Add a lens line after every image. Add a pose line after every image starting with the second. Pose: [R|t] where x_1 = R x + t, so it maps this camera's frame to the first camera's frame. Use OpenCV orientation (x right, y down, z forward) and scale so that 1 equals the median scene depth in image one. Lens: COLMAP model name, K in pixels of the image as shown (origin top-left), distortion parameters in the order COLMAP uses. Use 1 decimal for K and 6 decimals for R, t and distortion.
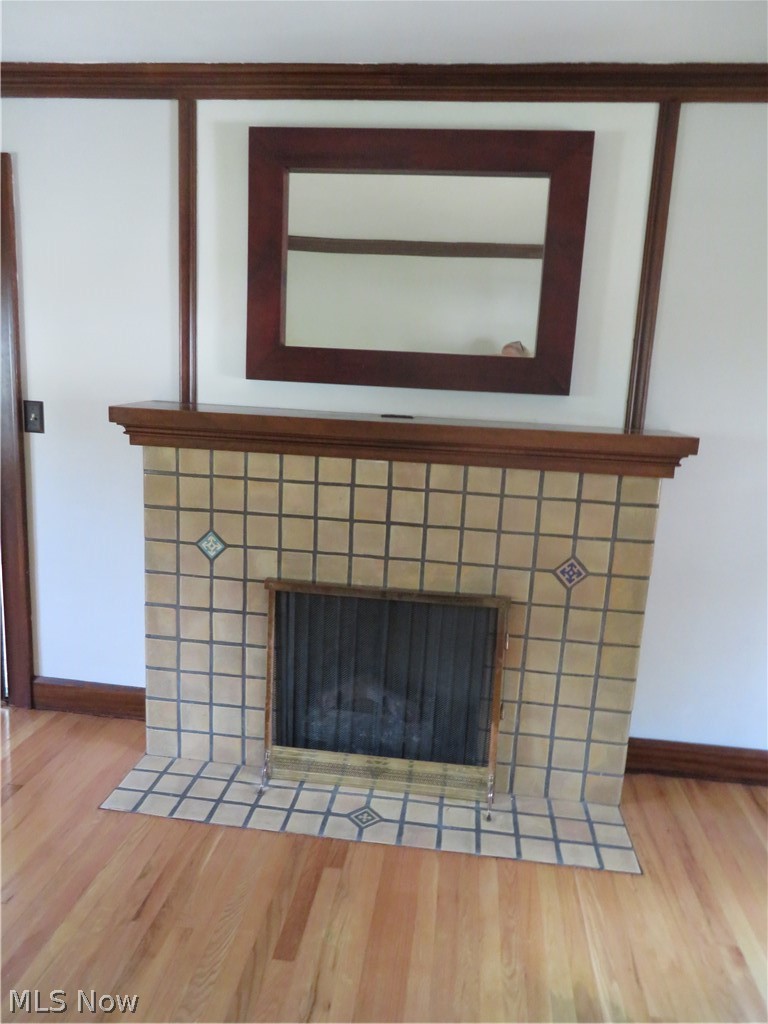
lens RADIAL K [[728.9, 0, 382.0], [0, 728.9, 513.2], [0, 0, 1]] dist [-0.000668, -0.003376]
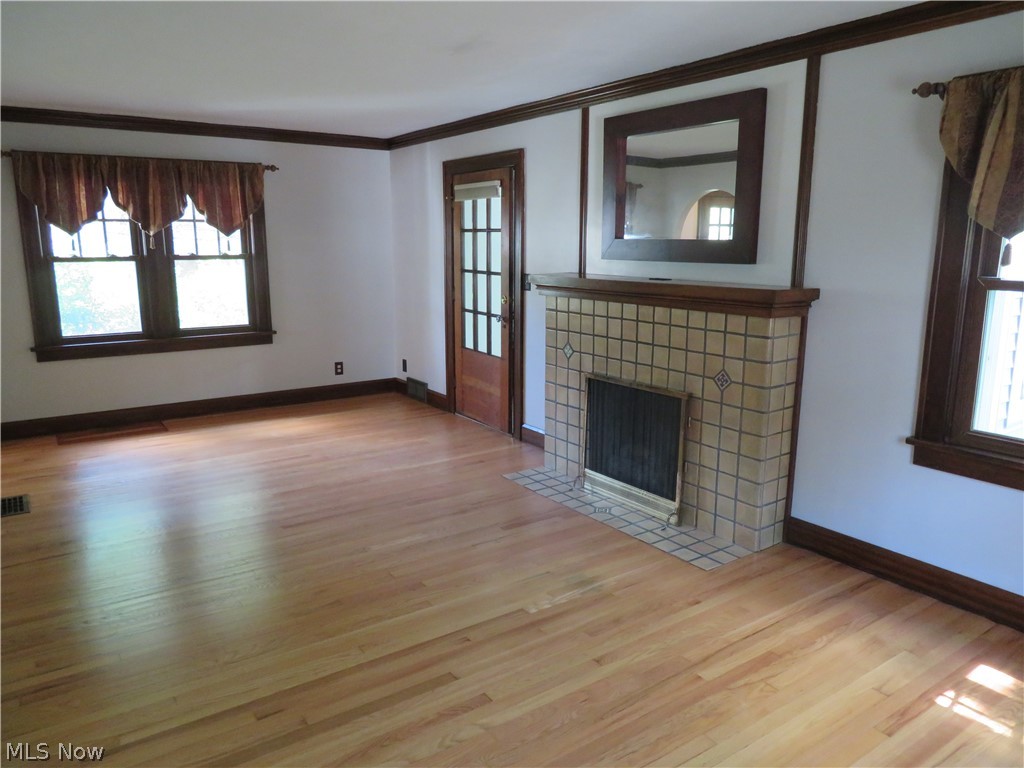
lens RADIAL K [[728.9, 0, 512.7], [0, 728.9, 384.1], [0, 0, 1]] dist [-0.000668, -0.003376]
pose [[0.669363, 0.099108, -0.736295, 1.045021], [-0.114001, 0.993027, 0.030027, 0.090512], [0.734136, 0.063840, 0.675994, -0.332194]]
